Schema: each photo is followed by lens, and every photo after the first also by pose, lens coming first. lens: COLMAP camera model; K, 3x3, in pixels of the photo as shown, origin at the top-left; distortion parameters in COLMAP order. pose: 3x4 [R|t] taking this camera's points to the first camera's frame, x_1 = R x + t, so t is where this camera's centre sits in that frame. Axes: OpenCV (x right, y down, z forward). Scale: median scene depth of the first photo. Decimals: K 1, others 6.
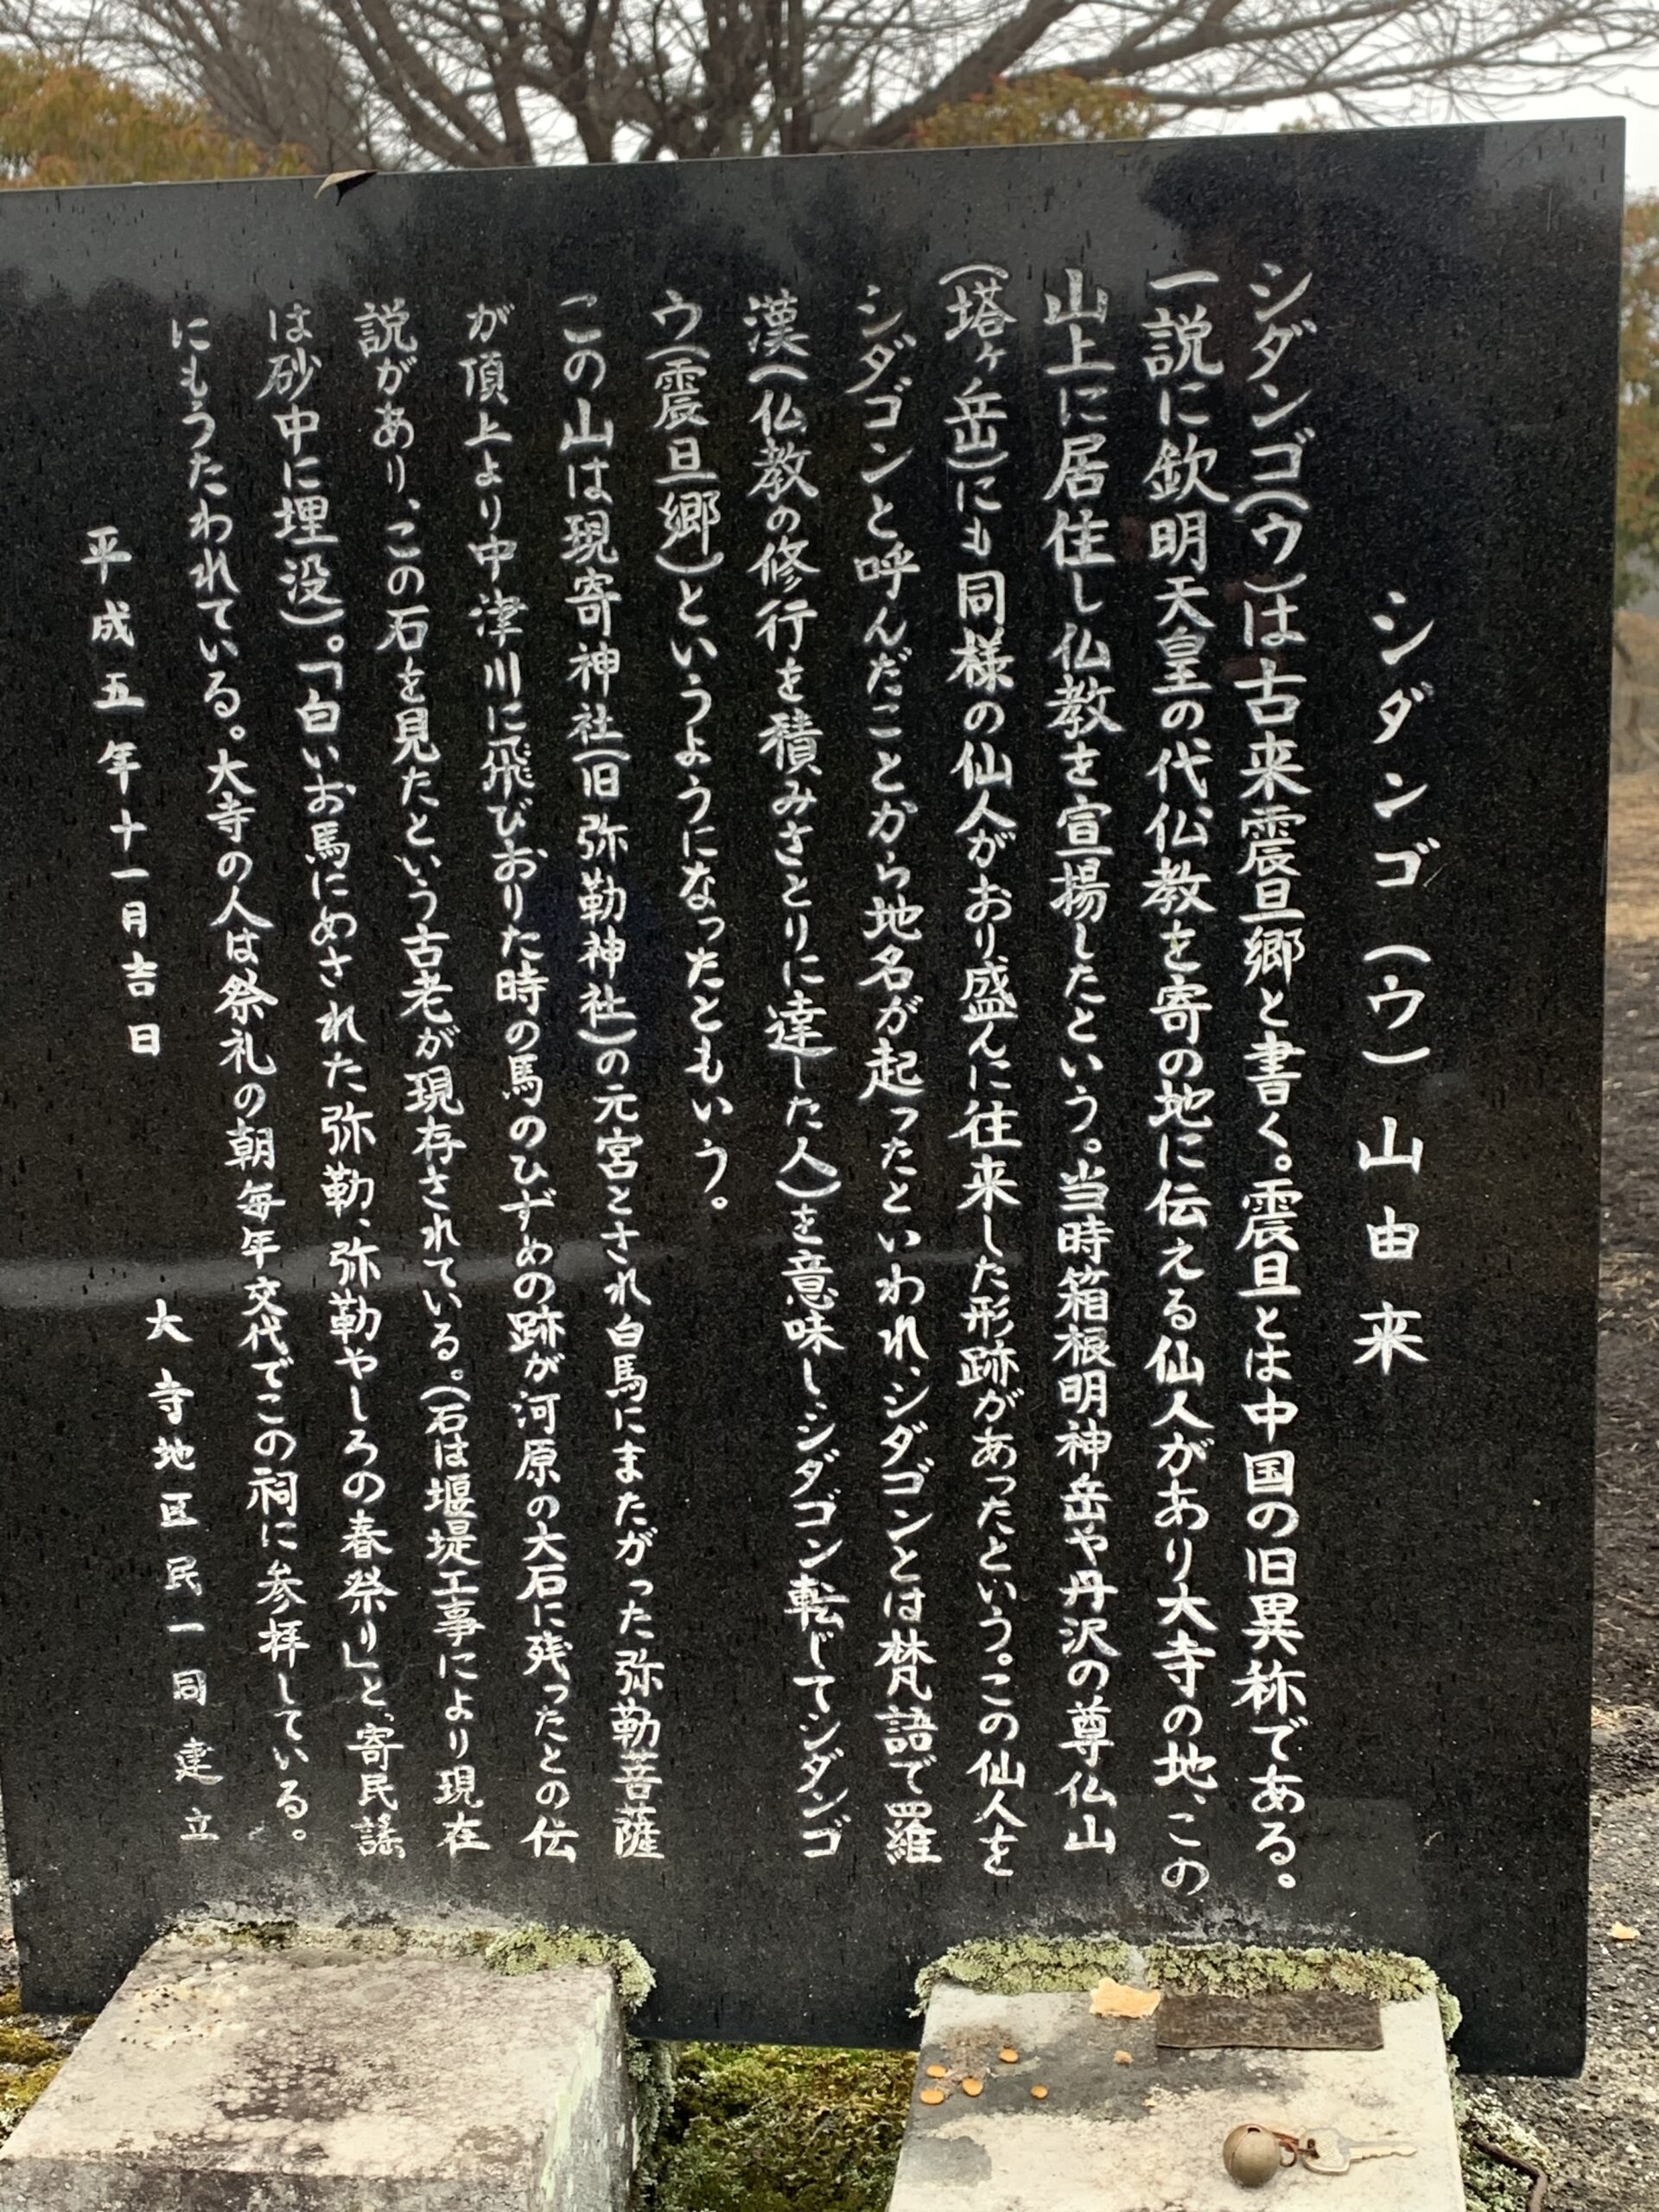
lens RADIAL K [[2882.3, 0, 827.1], [0, 2882.3, 1116.3], [0, 0, 1]] dist [0.073199, 0.000000]
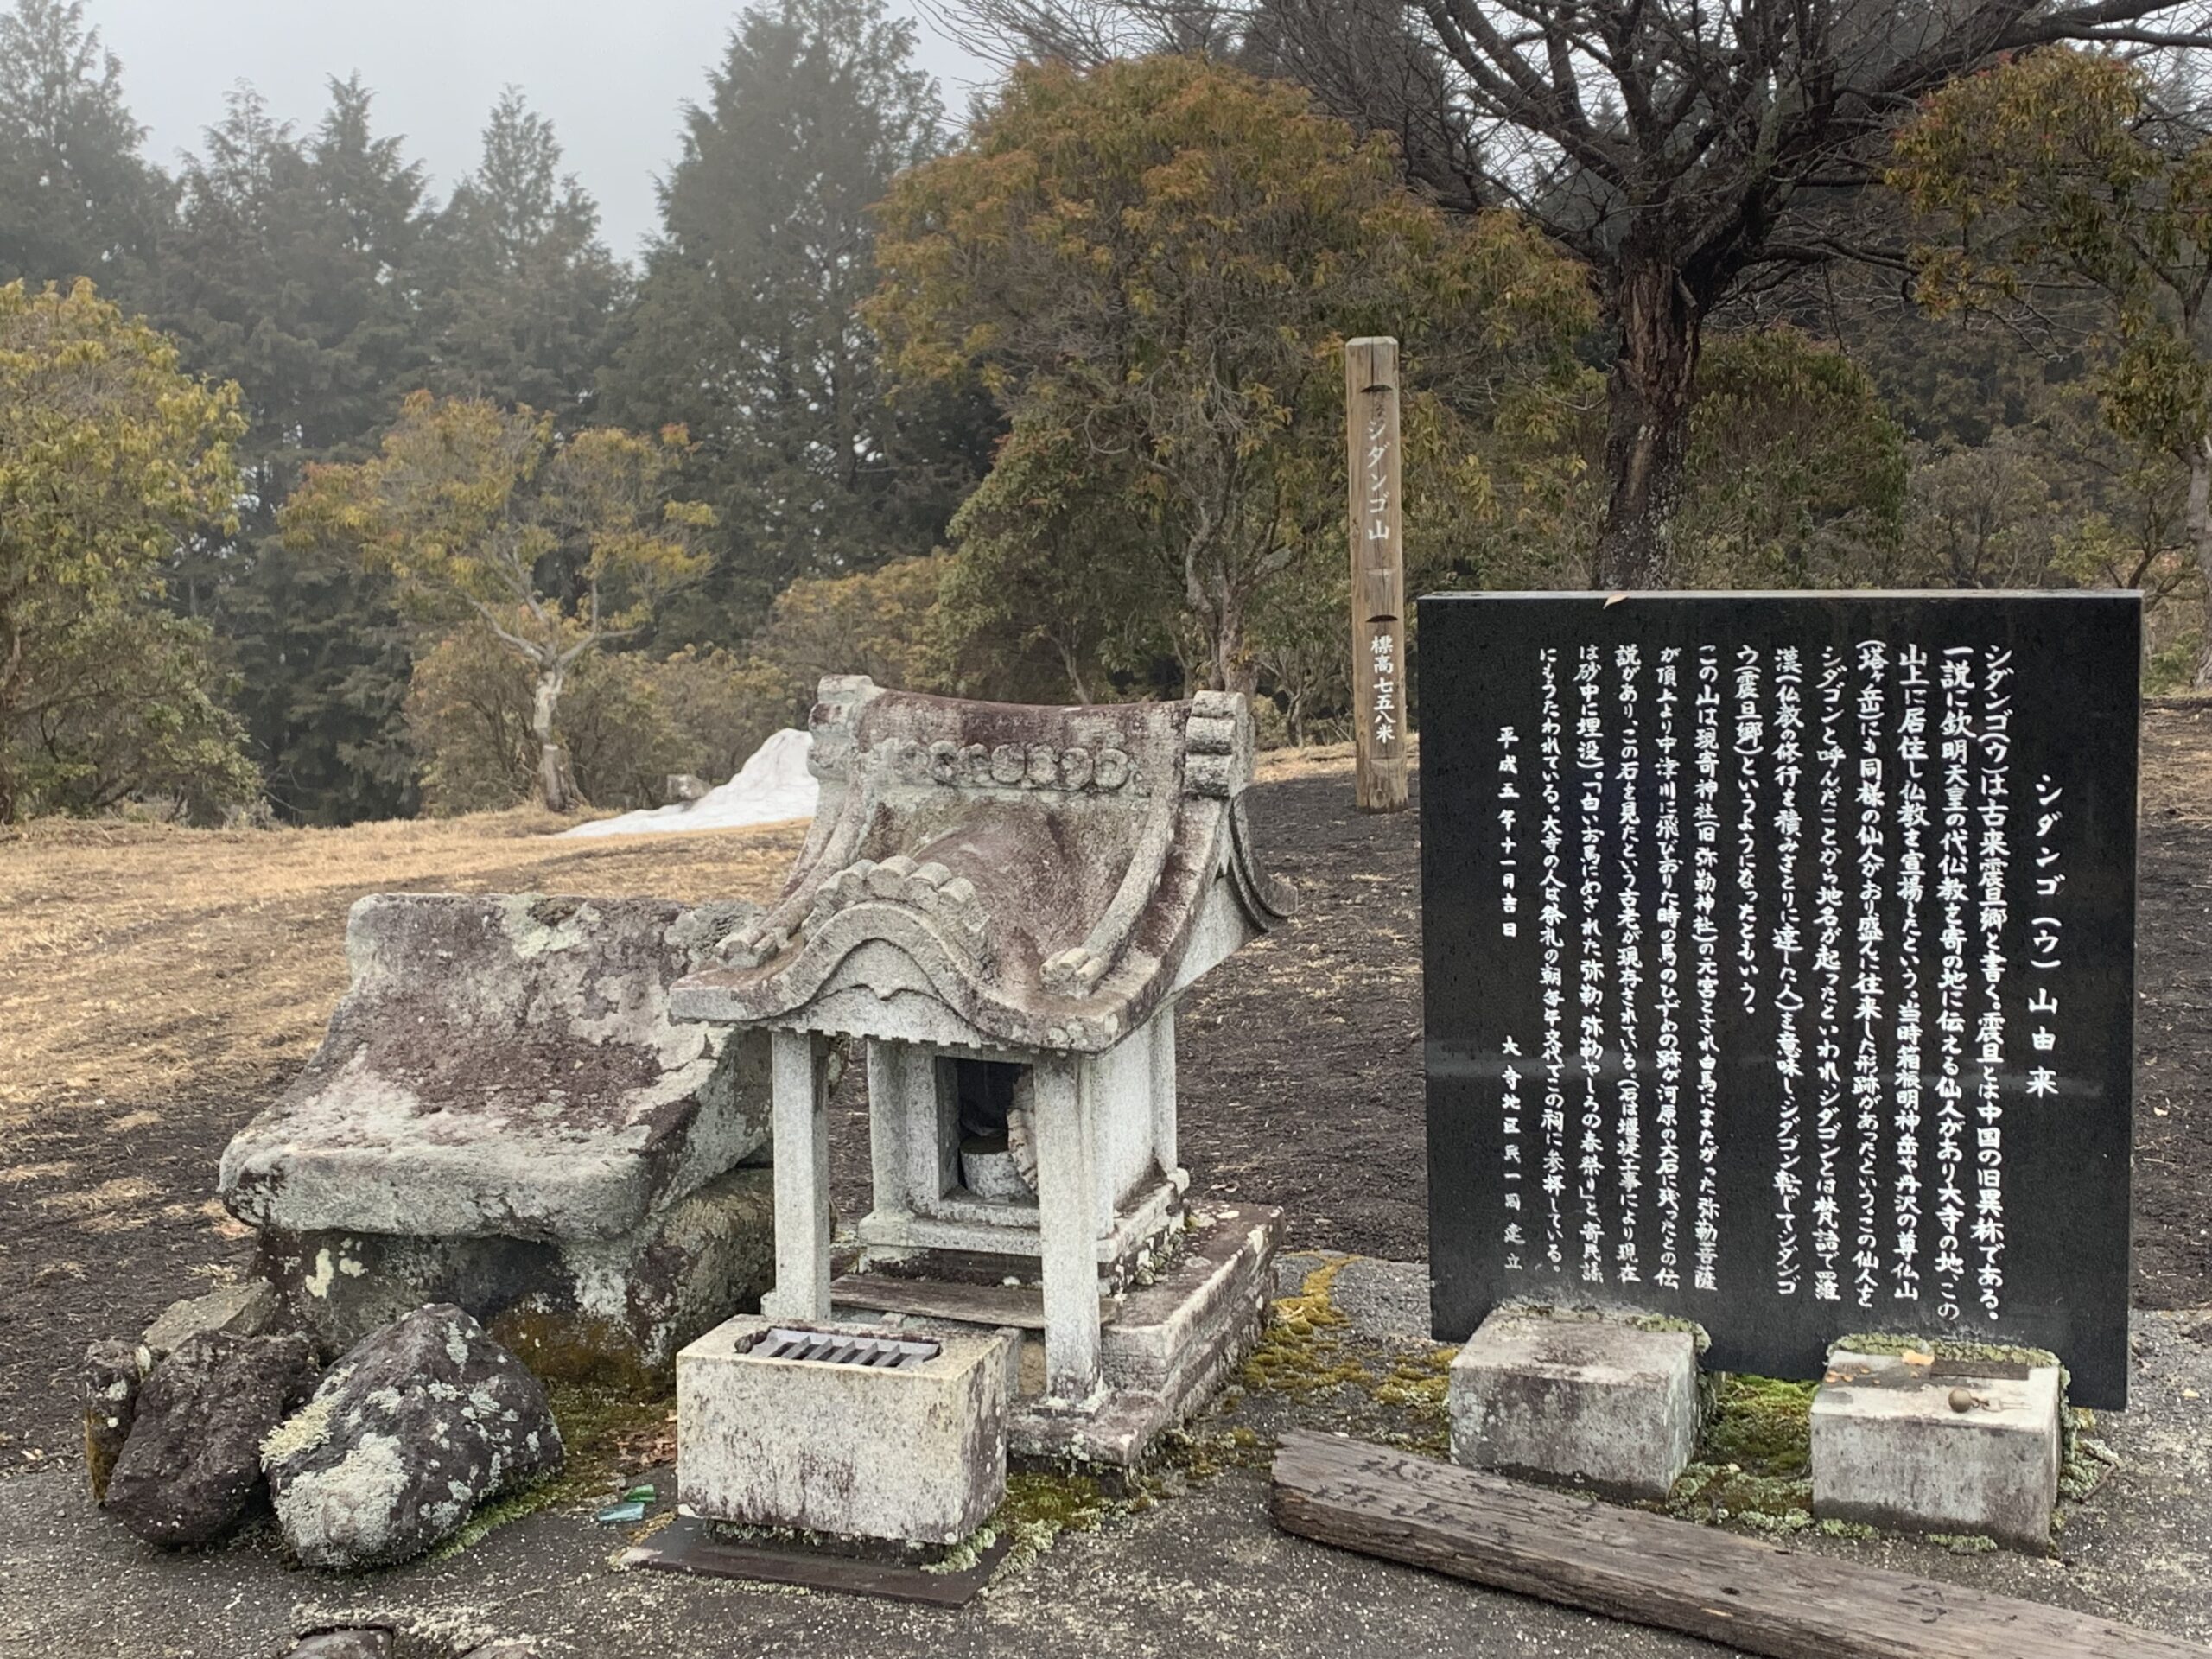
lens RADIAL K [[2882.3, 0, 1071.2], [0, 2882.3, 785.1], [0, 0, 1]] dist [0.073199, 0.000000]
pose [[0.967694, 0.033940, -0.249832, 0.011158], [-0.045642, 0.998108, -0.041193, -0.031762], [0.247961, 0.051265, 0.967413, -1.488064]]
